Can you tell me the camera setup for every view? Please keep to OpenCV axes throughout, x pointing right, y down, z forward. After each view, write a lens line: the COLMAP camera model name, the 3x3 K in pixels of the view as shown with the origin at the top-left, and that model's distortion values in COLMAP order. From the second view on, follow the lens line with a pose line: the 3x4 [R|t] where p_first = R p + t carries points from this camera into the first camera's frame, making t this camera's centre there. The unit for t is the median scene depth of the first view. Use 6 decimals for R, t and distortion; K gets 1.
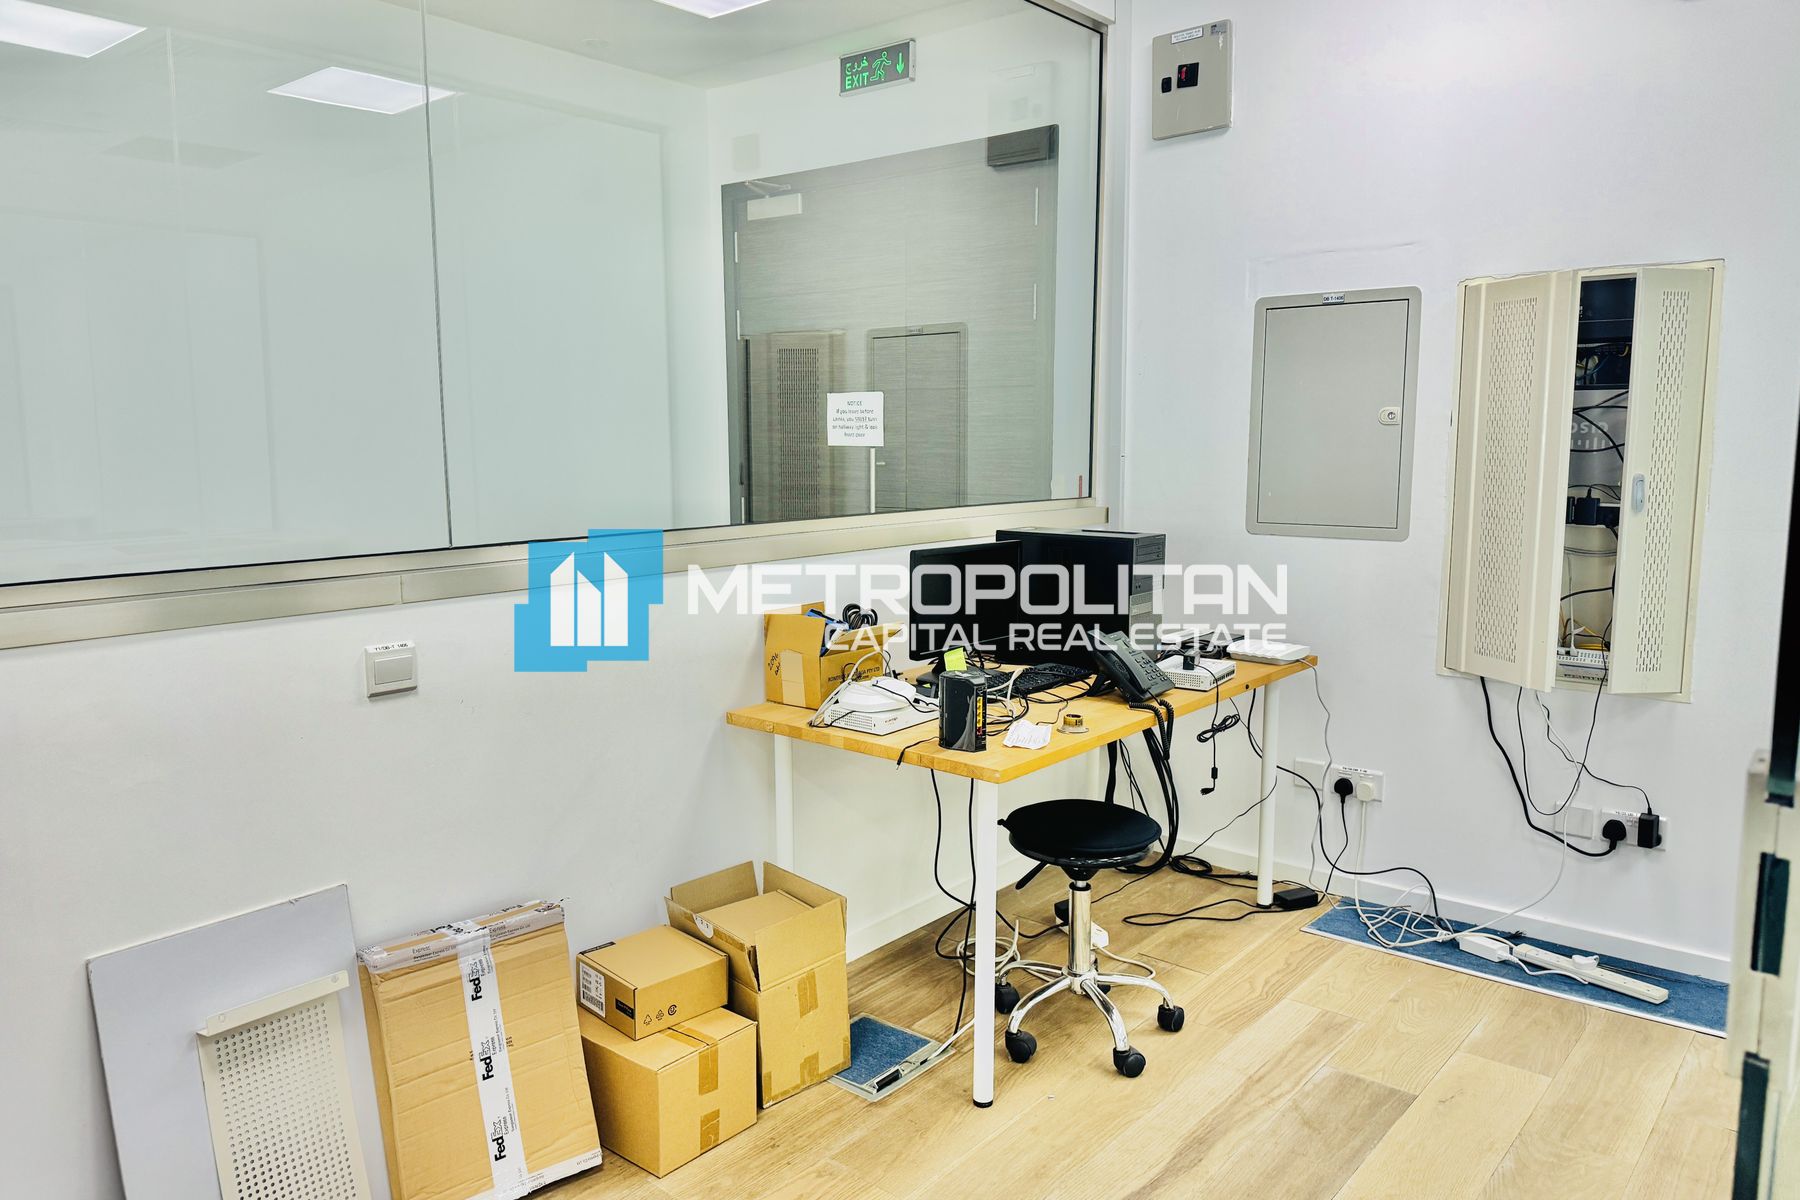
lens RADIAL K [[1265.1, 0, 900.0], [0, 1265.1, 600.0], [0, 0, 1]] dist [-0.005935, -0.000705]
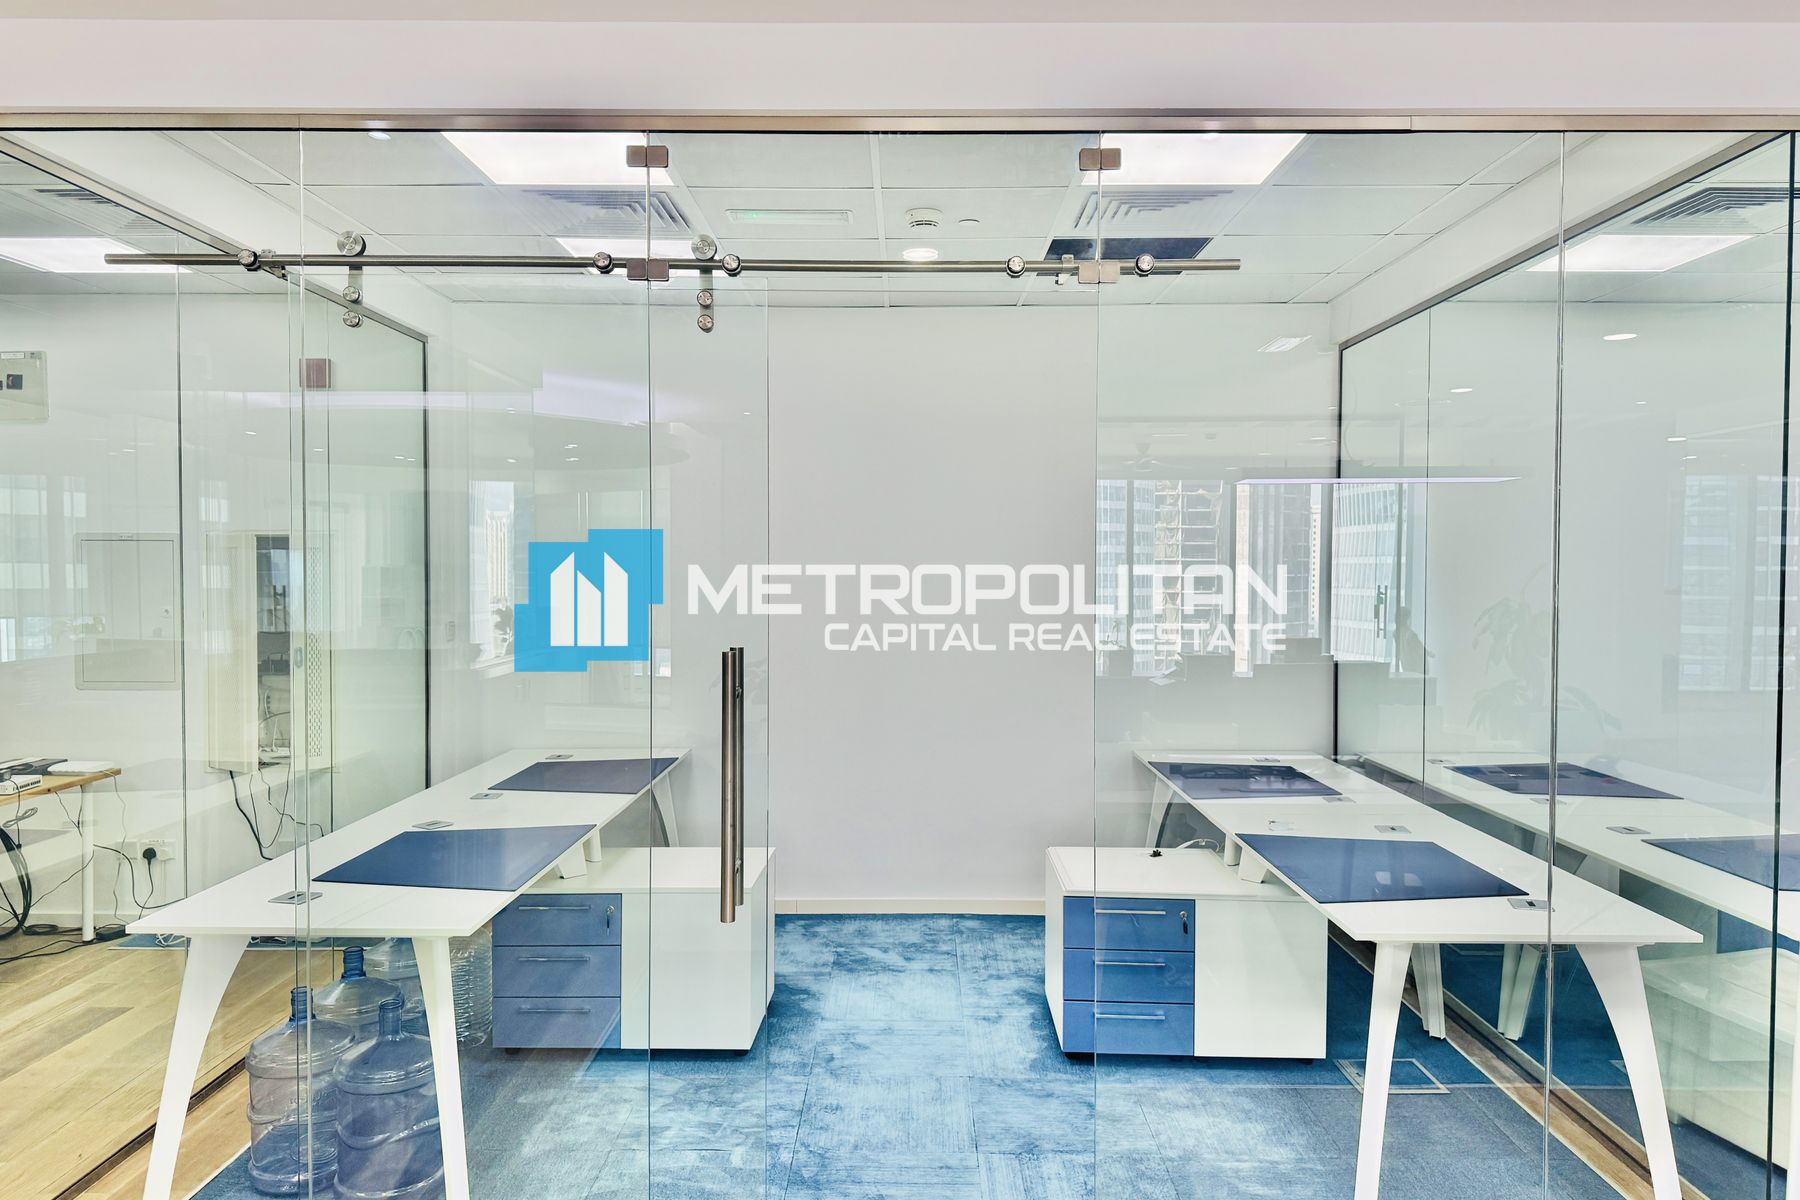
lens RADIAL K [[1265.1, 0, 900.0], [0, 1265.1, 600.0], [0, 0, 1]] dist [-0.005935, -0.000705]
pose [[0.766585, -0.010997, 0.642049, 0.074115], [0.078612, 0.993940, -0.076836, 0.032835], [-0.637313, 0.109374, 0.762804, -0.769018]]
